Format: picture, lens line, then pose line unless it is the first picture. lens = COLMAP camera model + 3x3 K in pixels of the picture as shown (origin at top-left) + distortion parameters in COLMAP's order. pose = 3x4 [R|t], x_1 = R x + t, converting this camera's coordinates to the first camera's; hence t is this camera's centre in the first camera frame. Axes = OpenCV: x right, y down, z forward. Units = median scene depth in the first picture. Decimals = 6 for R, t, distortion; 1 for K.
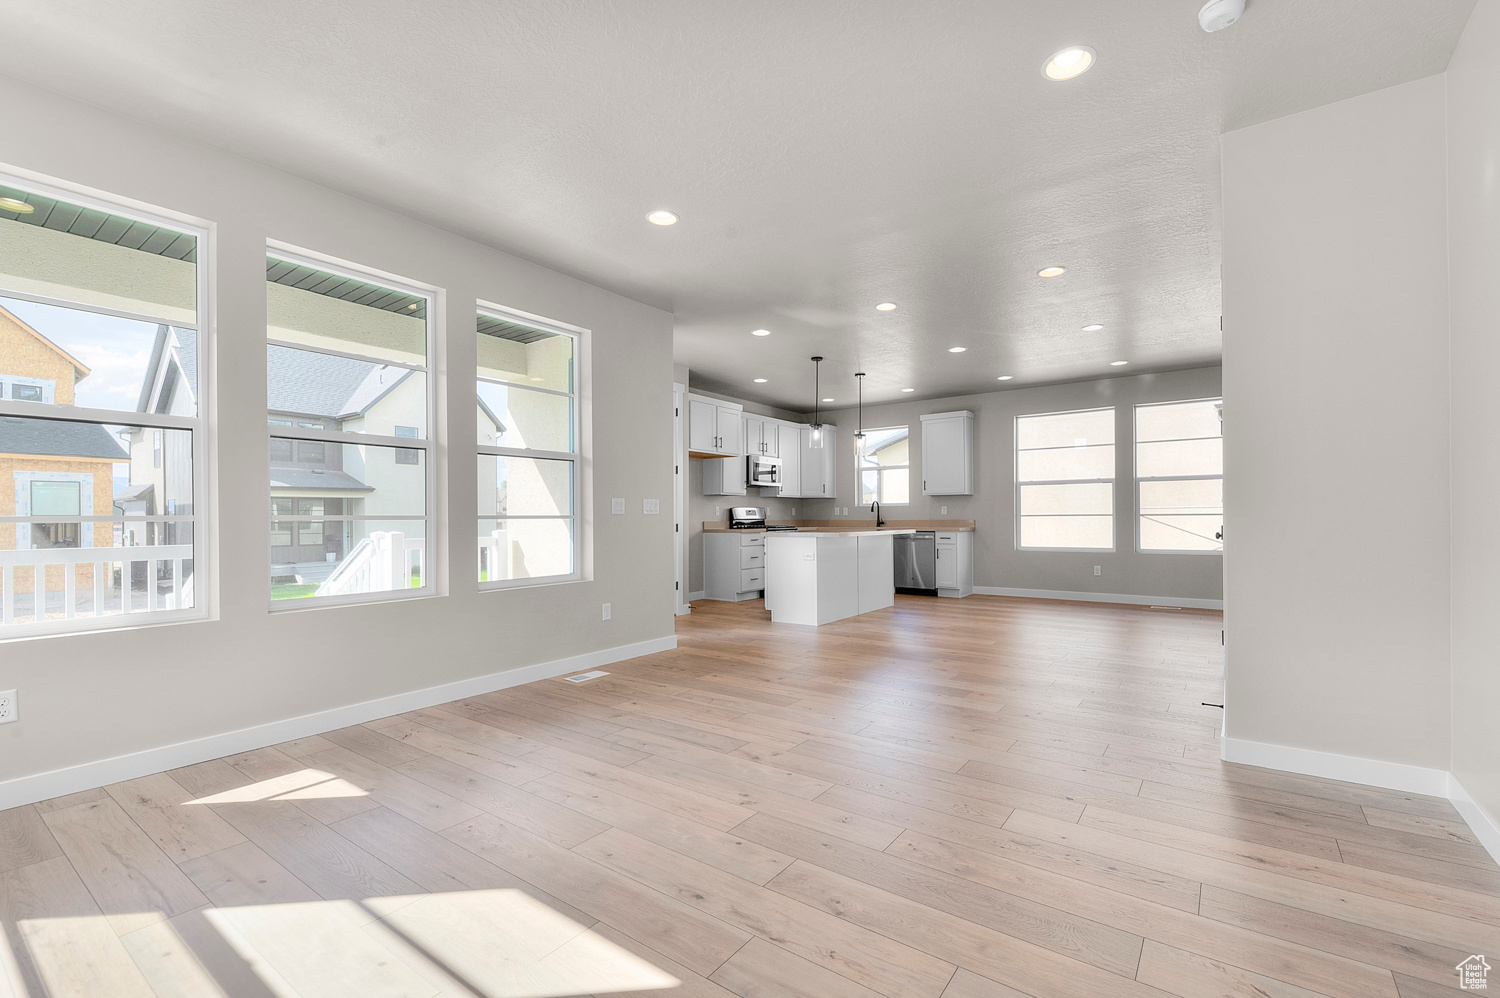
lens RADIAL K [[661.1, 0, 743.4], [0, 661.1, 525.3], [0, 0, 1]] dist [-0.000396, -0.000419]
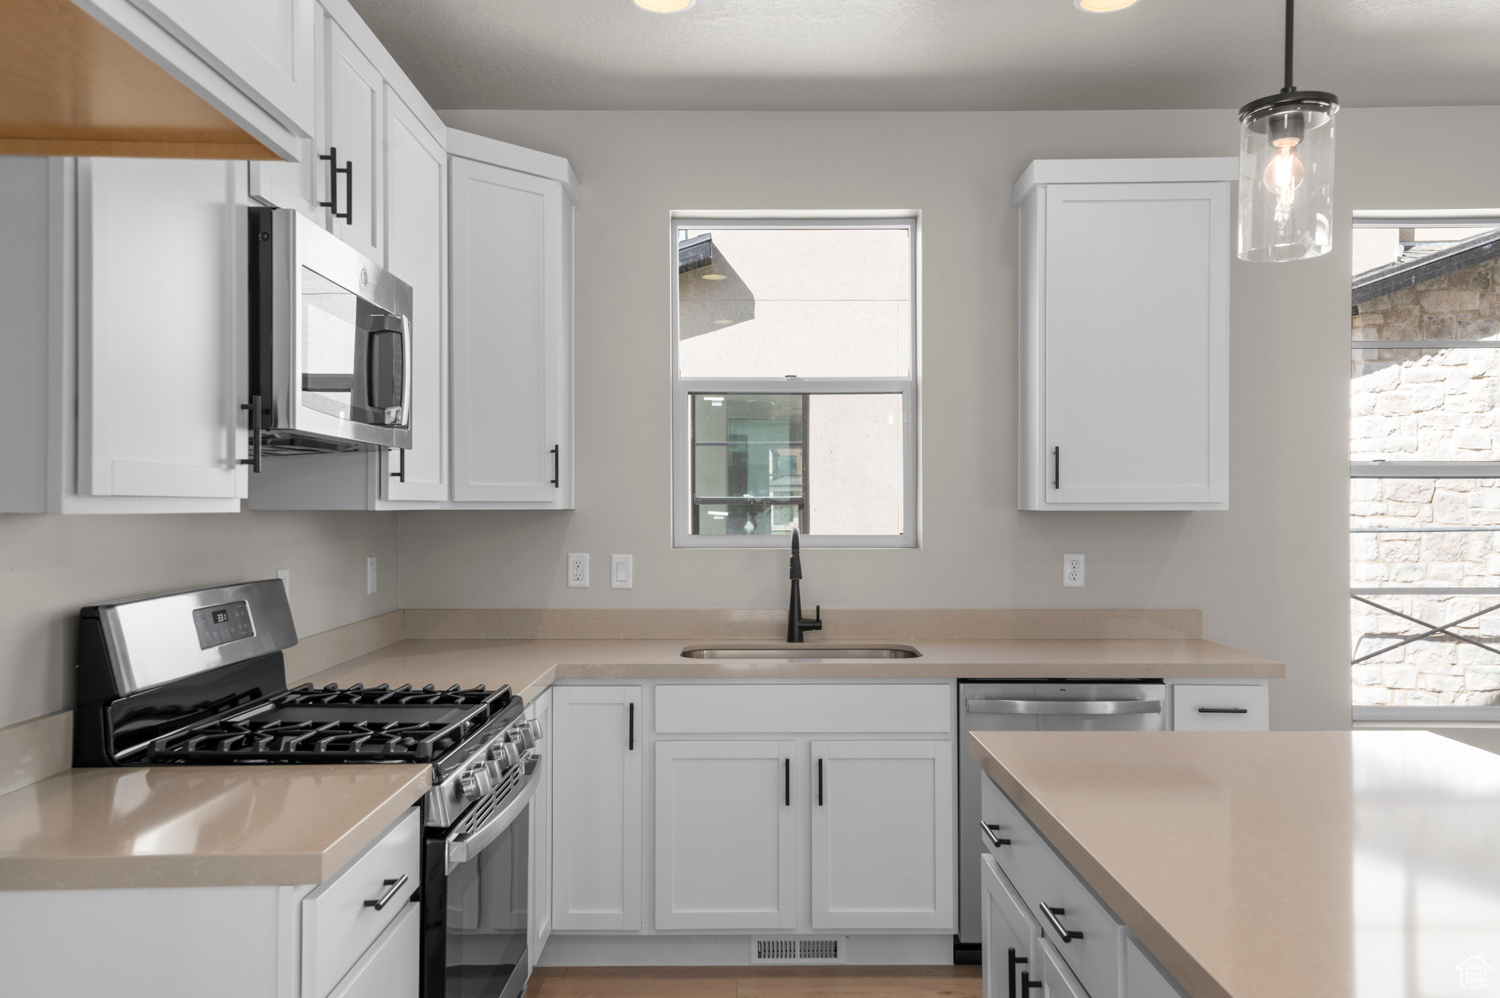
lens RADIAL K [[1172.3, 0, 748.4], [0, 1172.3, 502.6], [0, 0, 1]] dist [0.045239, 0.006437]
pose [[0.798157, 0.006195, 0.602418, -0.057074], [0.004246, 0.999864, -0.015908, -0.042940], [-0.602435, 0.015255, 0.798022, 0.755785]]
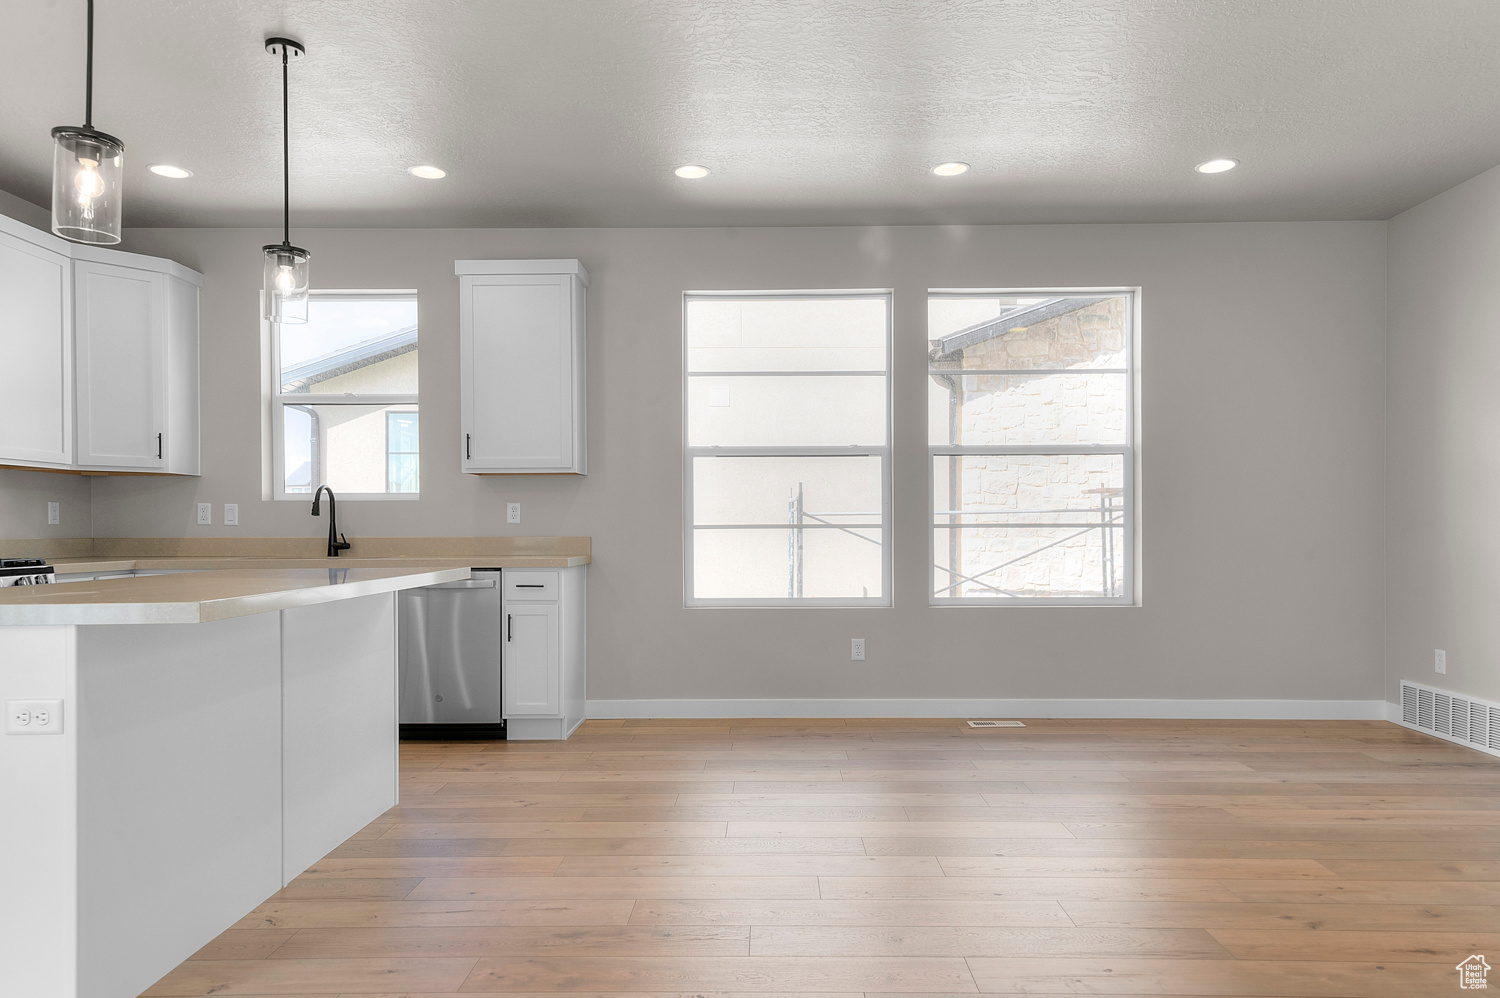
lens RADIAL K [[1014.0, 0, 767.4], [0, 1014.0, 528.9], [0, 0, 1]] dist [0.021096, 0.003028]
pose [[0.803791, 0.001685, 0.594910, 0.068096], [0.005848, 0.999925, -0.010734, -0.005989], [-0.594883, 0.012107, 0.803721, 0.441785]]
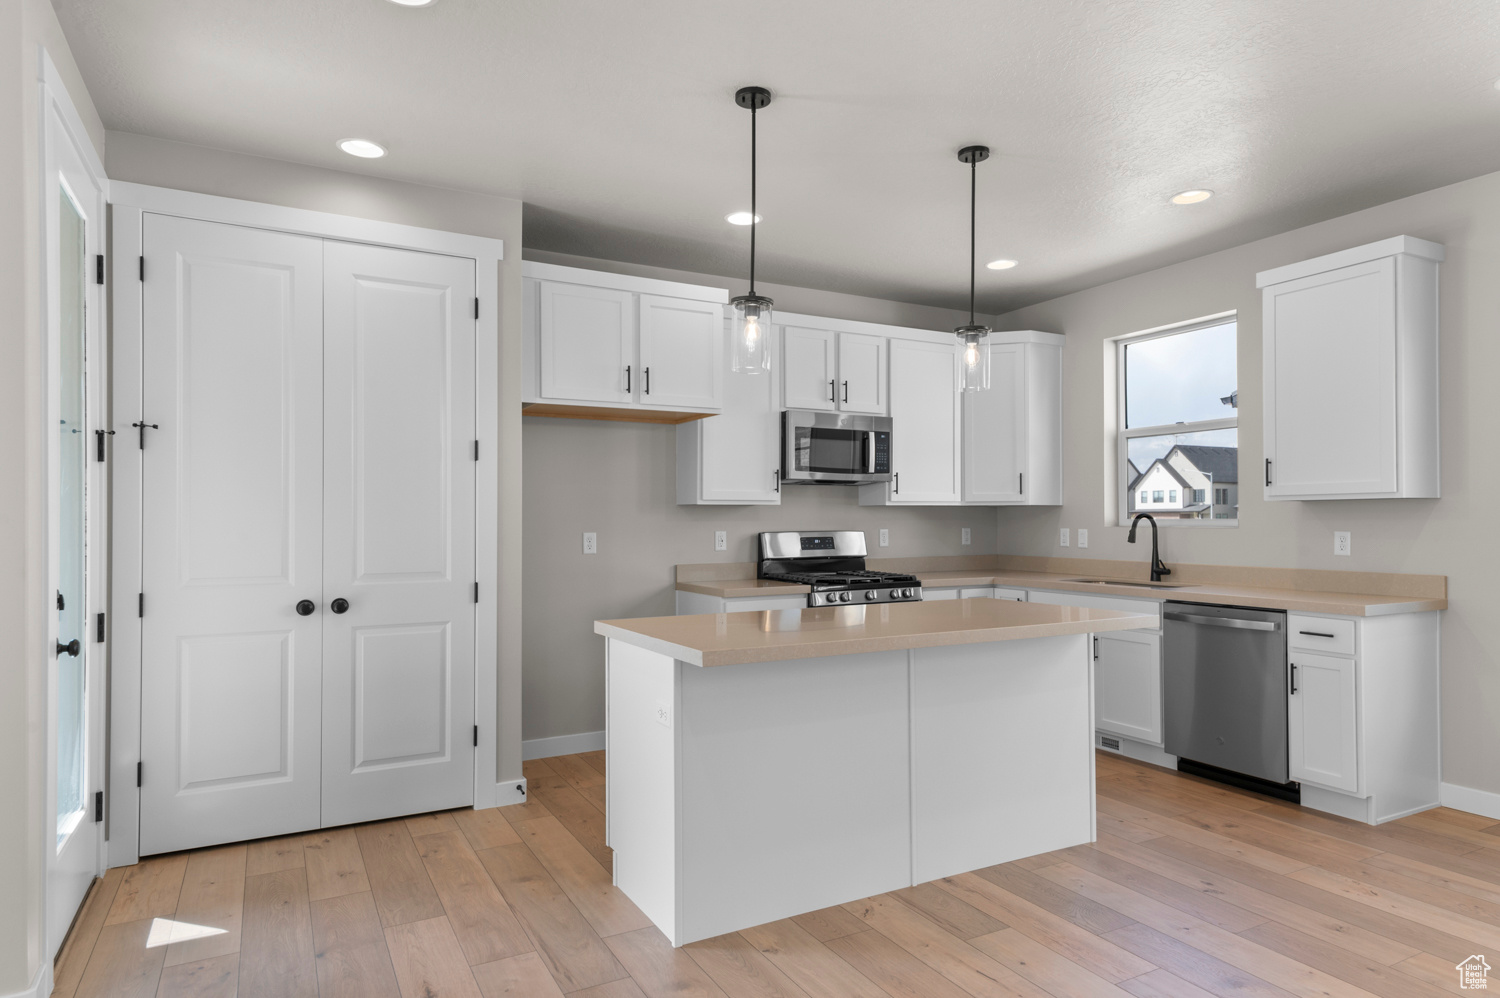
lens RADIAL K [[895.6, 0, 754.4], [0, 895.6, 513.7], [0, 0, 1]] dist [0.019802, -0.002094]
pose [[0.906940, -0.001394, -0.421257, 0.234253], [-0.004995, 0.999889, -0.014062, -0.031184], [0.421230, 0.014858, 0.906832, 0.467372]]
